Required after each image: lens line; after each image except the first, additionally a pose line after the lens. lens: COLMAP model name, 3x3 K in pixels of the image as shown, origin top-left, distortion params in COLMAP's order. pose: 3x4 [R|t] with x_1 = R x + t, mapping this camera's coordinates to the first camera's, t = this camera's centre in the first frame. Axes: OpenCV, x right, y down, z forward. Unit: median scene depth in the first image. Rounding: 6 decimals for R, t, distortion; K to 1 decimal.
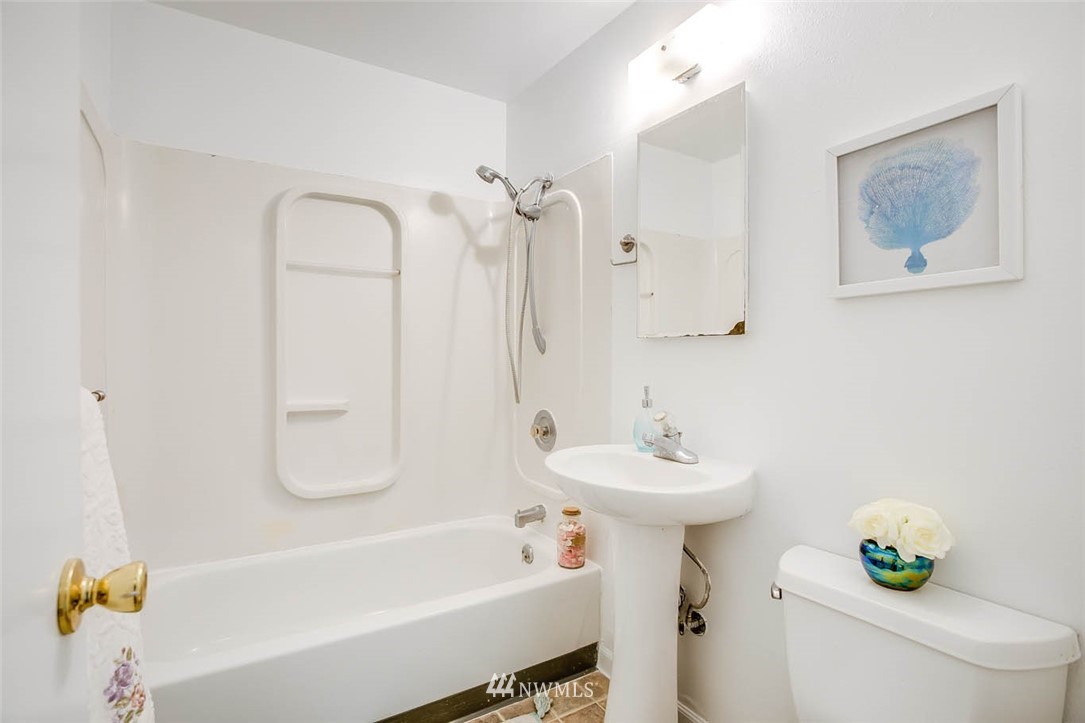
lens RADIAL K [[520.4, 0, 534.4], [0, 520.4, 351.5], [0, 0, 1]] dist [-0.019281, 0.000918]
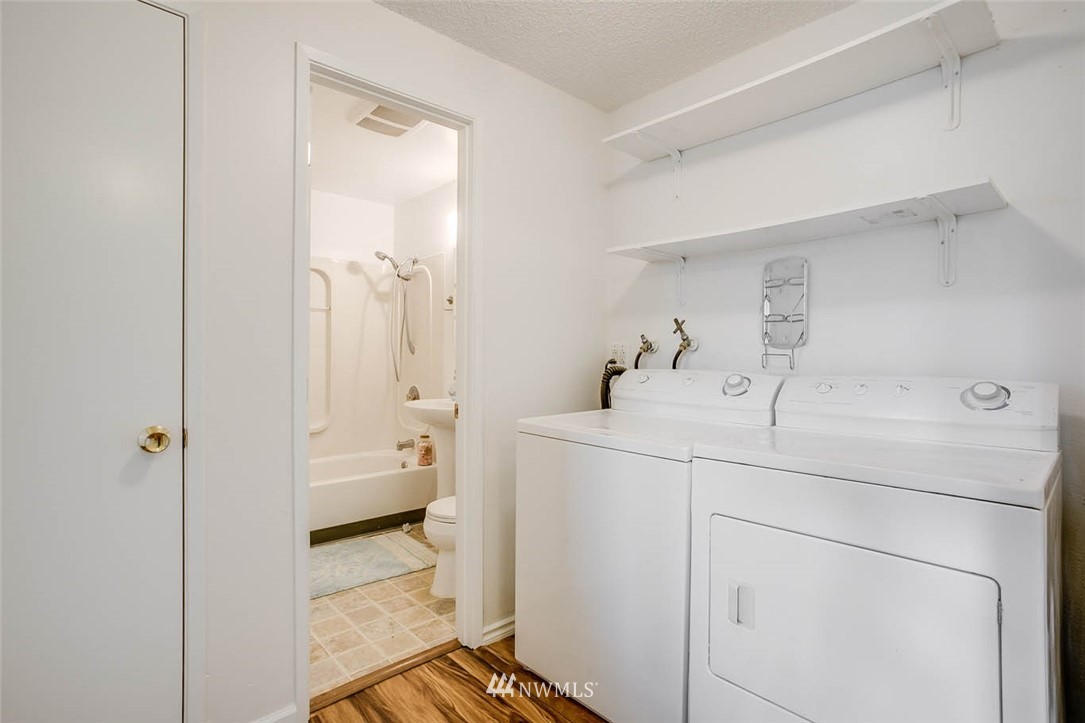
lens RADIAL K [[520.4, 0, 534.4], [0, 520.4, 351.5], [0, 0, 1]] dist [-0.019281, 0.000918]
pose [[0.986974, 0.000677, 0.160880, 0.144204], [-0.000580, 1.000000, -0.000645, -0.005426], [-0.160880, 0.000543, 0.986974, -0.862098]]
